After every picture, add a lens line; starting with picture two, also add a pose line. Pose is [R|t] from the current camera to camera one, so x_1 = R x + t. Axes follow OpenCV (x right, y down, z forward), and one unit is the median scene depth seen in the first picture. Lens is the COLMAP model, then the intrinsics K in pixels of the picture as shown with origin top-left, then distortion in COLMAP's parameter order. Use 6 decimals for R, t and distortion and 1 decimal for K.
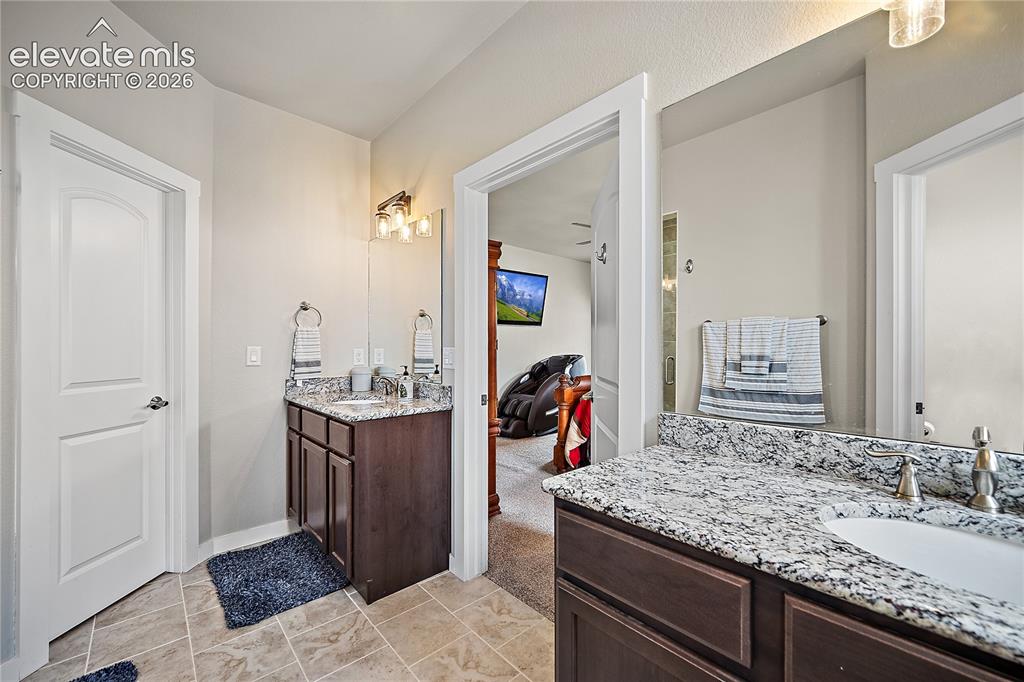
lens RADIAL K [[406.9, 0, 515.9], [0, 406.9, 346.5], [0, 0, 1]] dist [-0.002718, -0.000209]
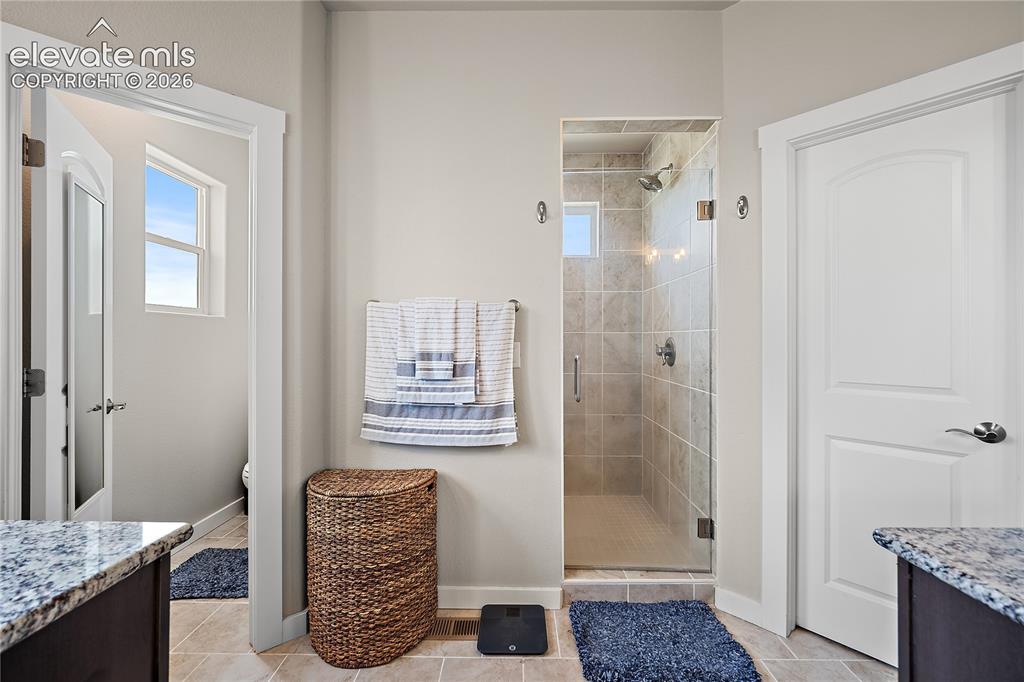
lens RADIAL K [[406.9, 0, 510.9], [0, 406.9, 336.6], [0, 0, 1]] dist [-0.002718, -0.000209]
pose [[-0.688244, -0.007560, -0.725440, 0.114990], [-0.002670, 0.999965, -0.007887, -0.004655], [0.725475, -0.003491, -0.688240, 1.101920]]
